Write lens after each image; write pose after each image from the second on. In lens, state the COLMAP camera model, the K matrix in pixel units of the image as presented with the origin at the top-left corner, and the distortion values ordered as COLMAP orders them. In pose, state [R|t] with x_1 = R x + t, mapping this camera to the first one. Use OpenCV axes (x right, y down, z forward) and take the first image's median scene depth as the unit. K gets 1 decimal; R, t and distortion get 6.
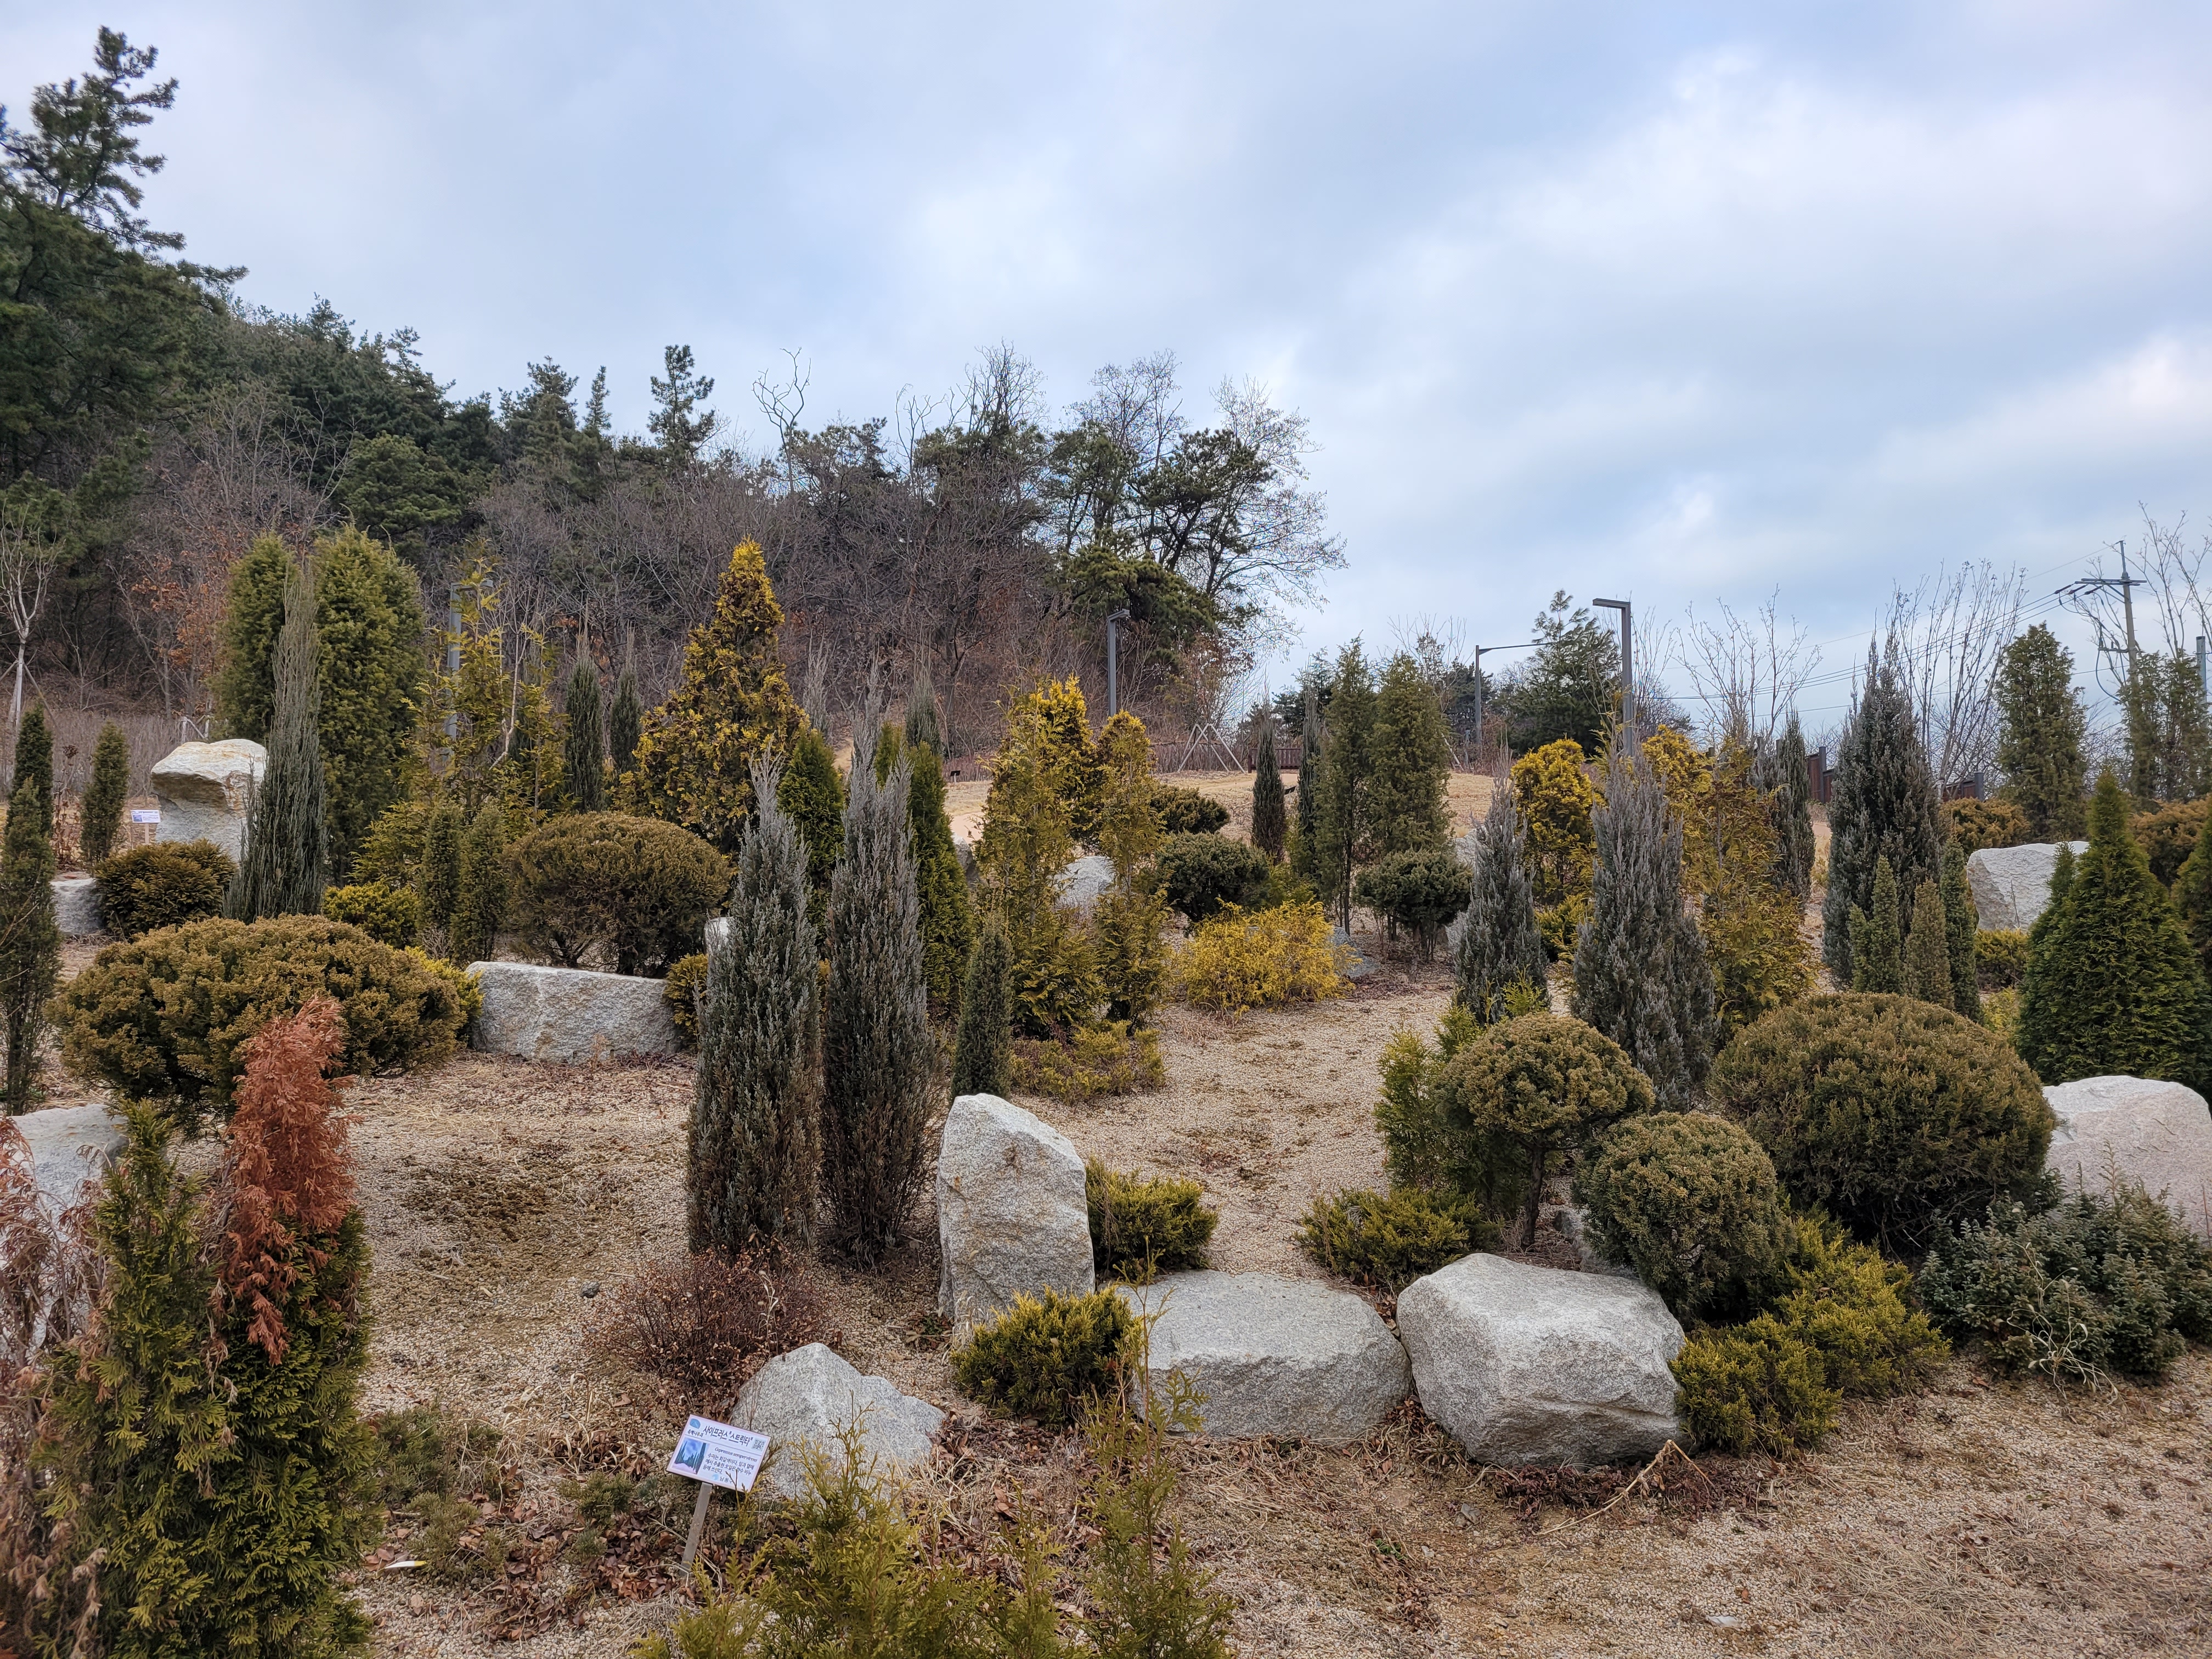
lens RADIAL K [[1693.8, 0, 1176.7], [0, 1693.8, 822.3], [0, 0, 1]] dist [0.050894, -0.019602]
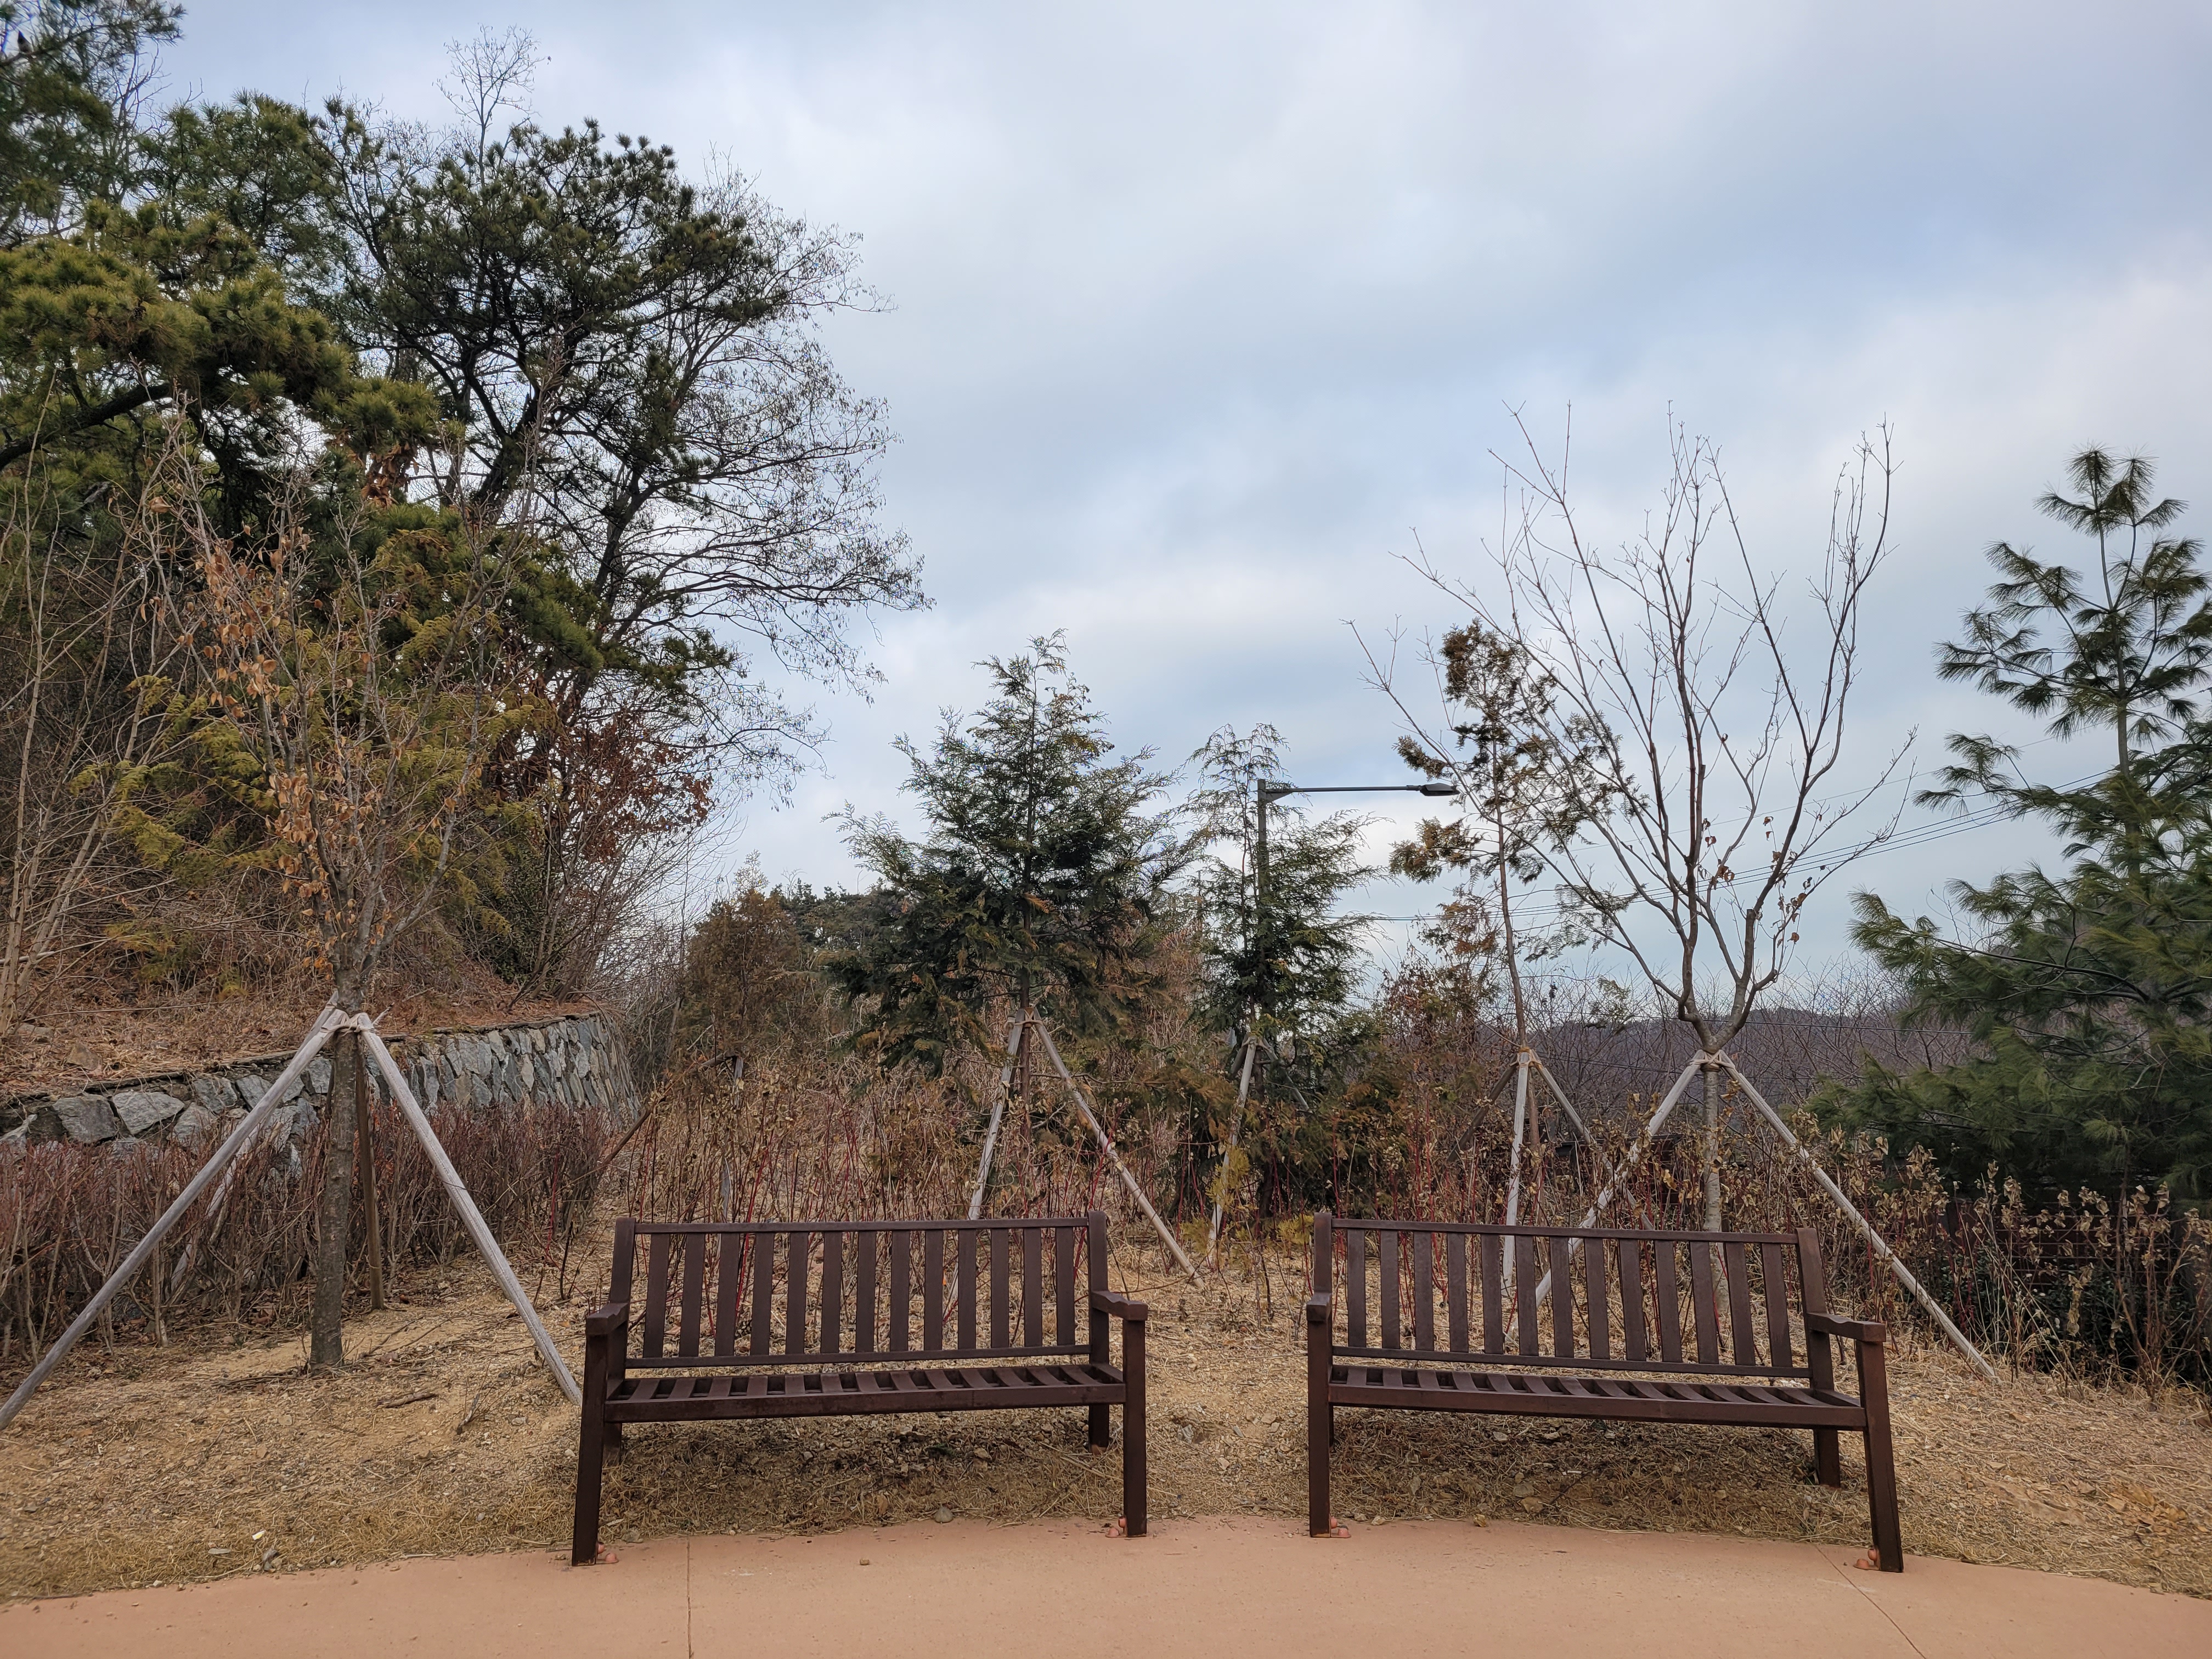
lens RADIAL K [[1686.9, 0, 1106.3], [0, 1686.9, 850.3], [0, 0, 1]] dist [0.059782, 0.004609]
pose [[0.955997, 0.039894, 0.290650, 0.018442], [-0.010667, 0.994783, -0.101455, -0.041699], [-0.293181, 0.093890, 0.951435, 0.604494]]
